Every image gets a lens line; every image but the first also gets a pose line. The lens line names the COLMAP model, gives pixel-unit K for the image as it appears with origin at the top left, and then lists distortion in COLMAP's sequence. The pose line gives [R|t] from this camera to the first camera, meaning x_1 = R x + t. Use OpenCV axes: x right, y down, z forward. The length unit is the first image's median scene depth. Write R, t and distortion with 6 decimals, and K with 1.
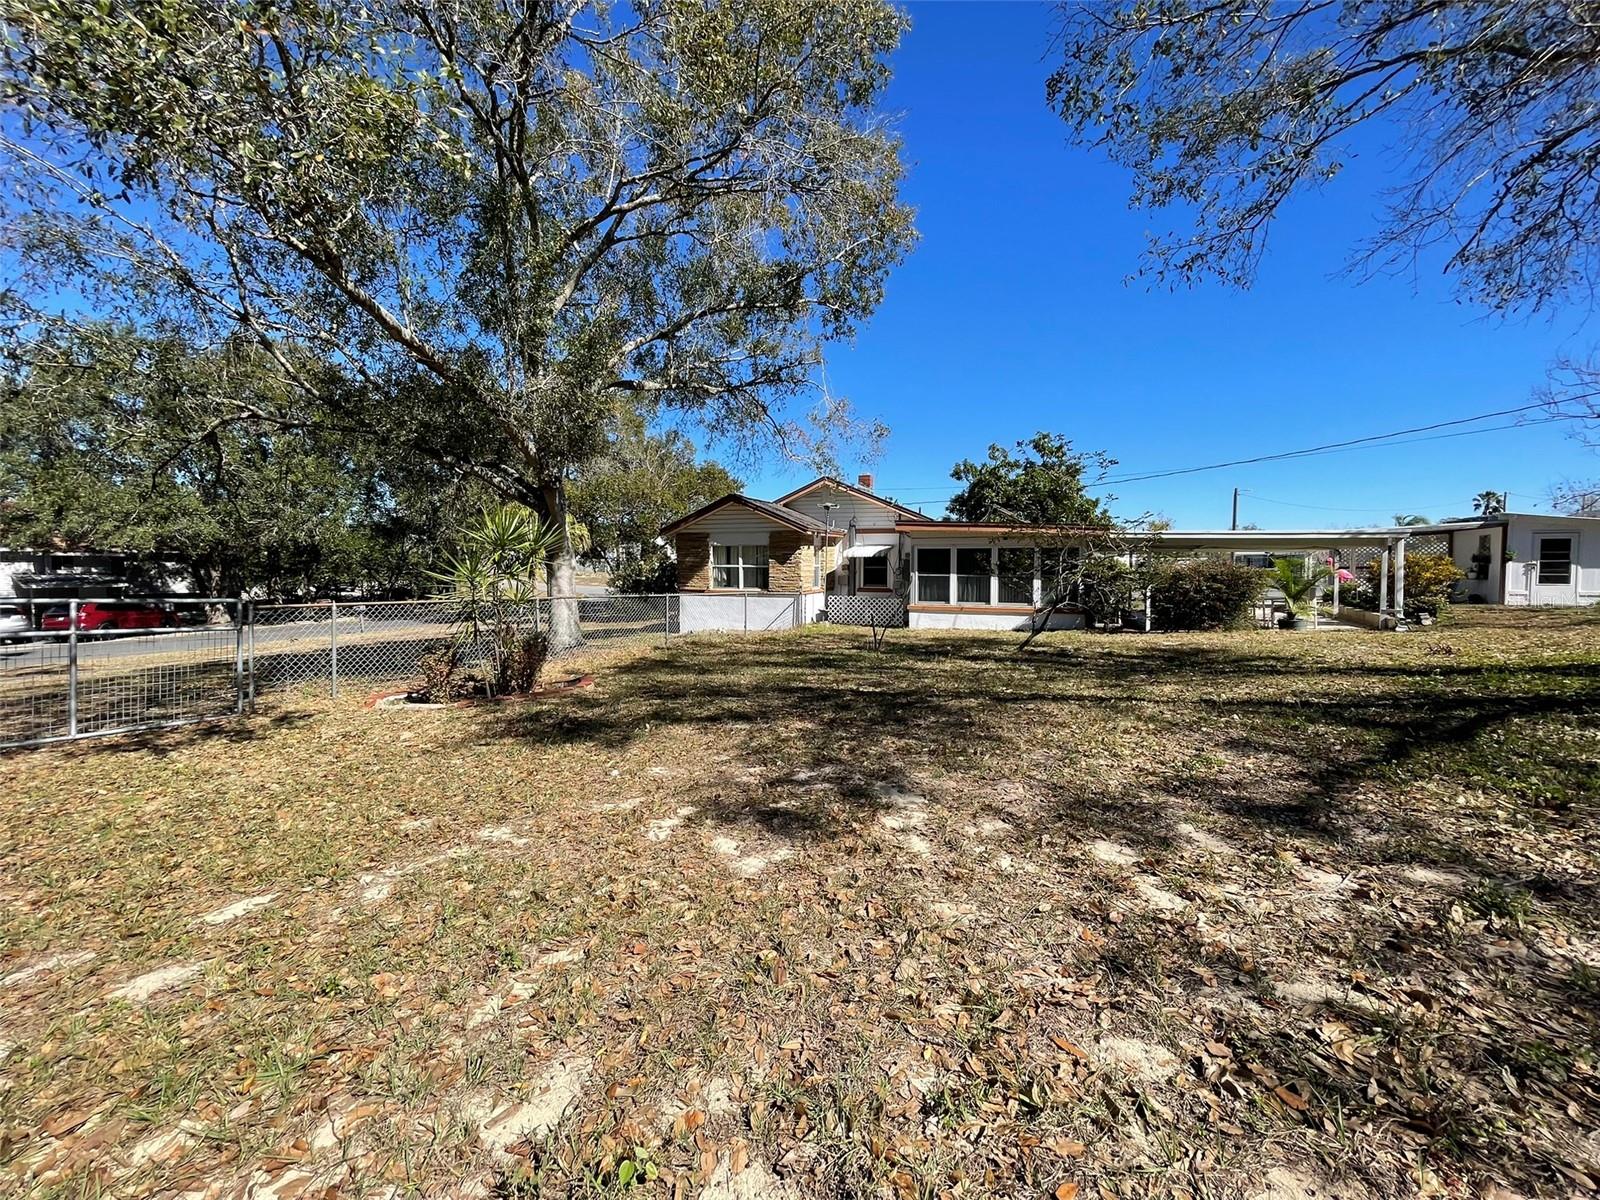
lens RADIAL K [[641.7, 0, 796.4], [0, 641.7, 605.5], [0, 0, 1]] dist [-0.010028, 0.000444]
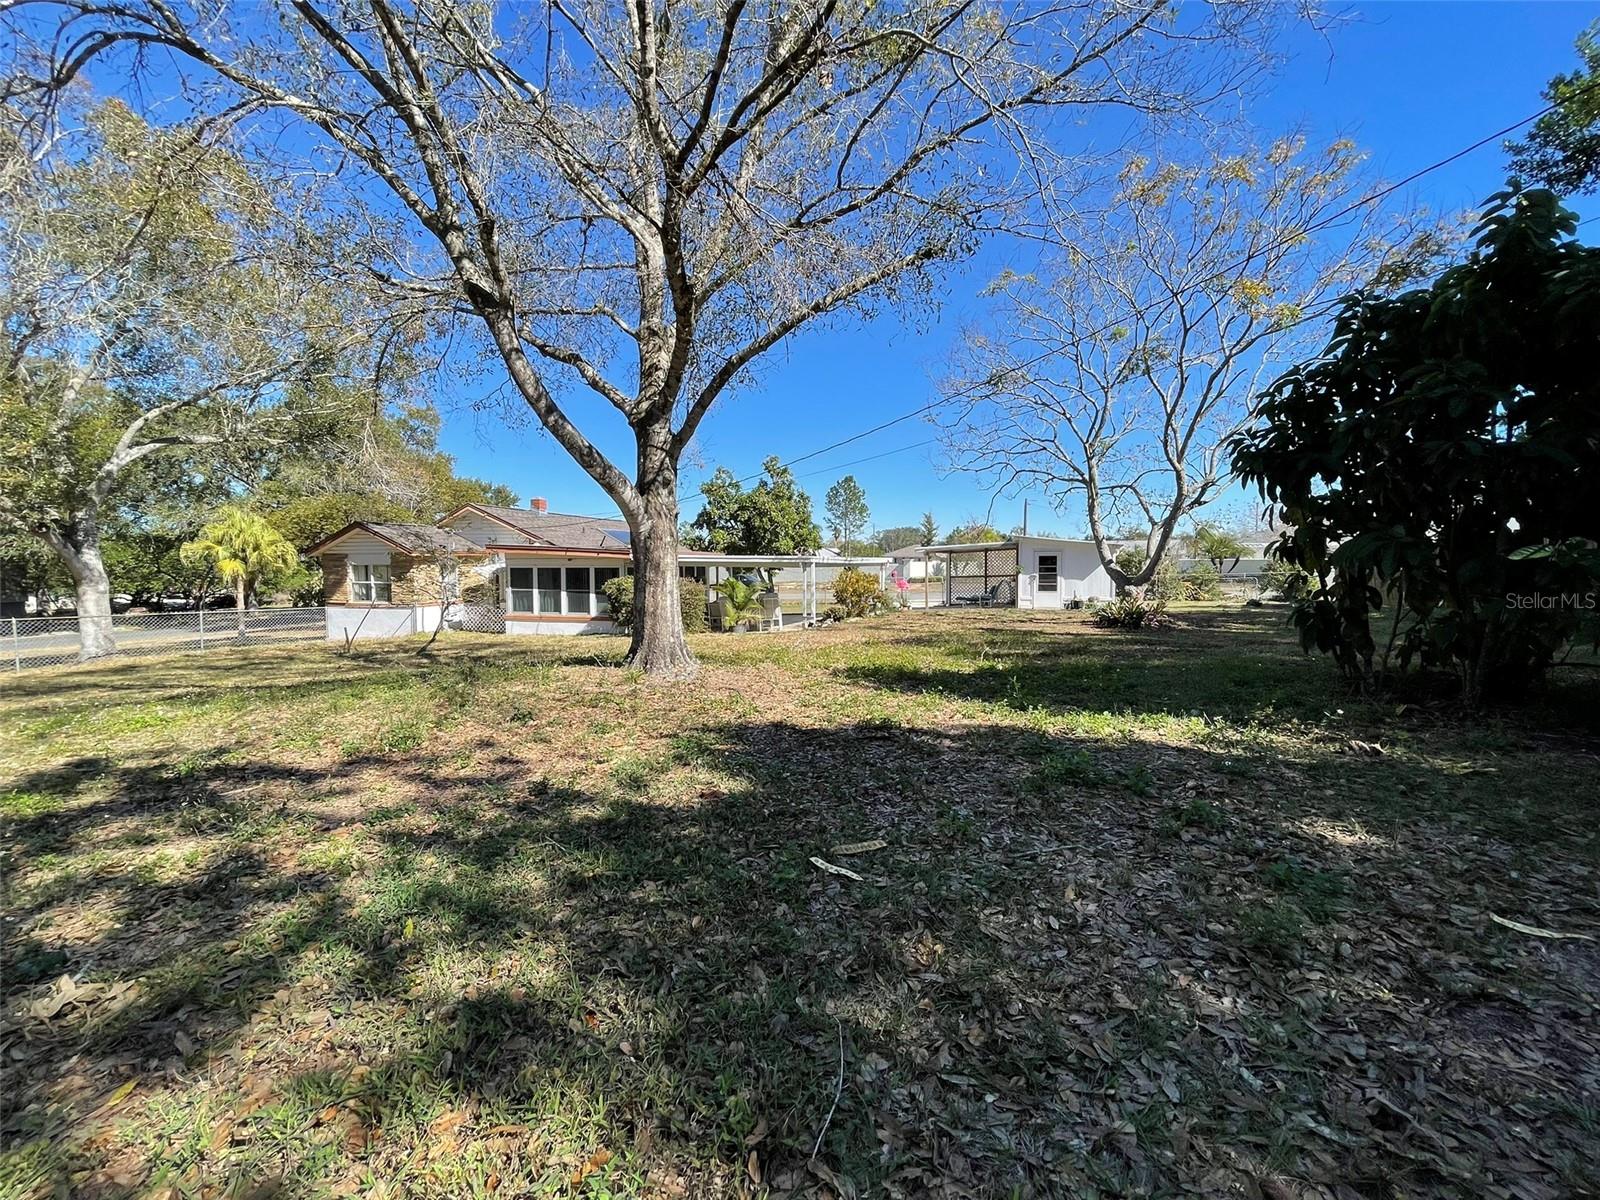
lens RADIAL K [[641.7, 0, 802.8], [0, 641.7, 597.3], [0, 0, 1]] dist [-0.010028, 0.000444]
pose [[0.996093, -0.009506, 0.087799, 0.595396], [0.010375, 0.999902, -0.009445, -0.015581], [-0.087701, 0.010319, 0.996093, -0.230067]]
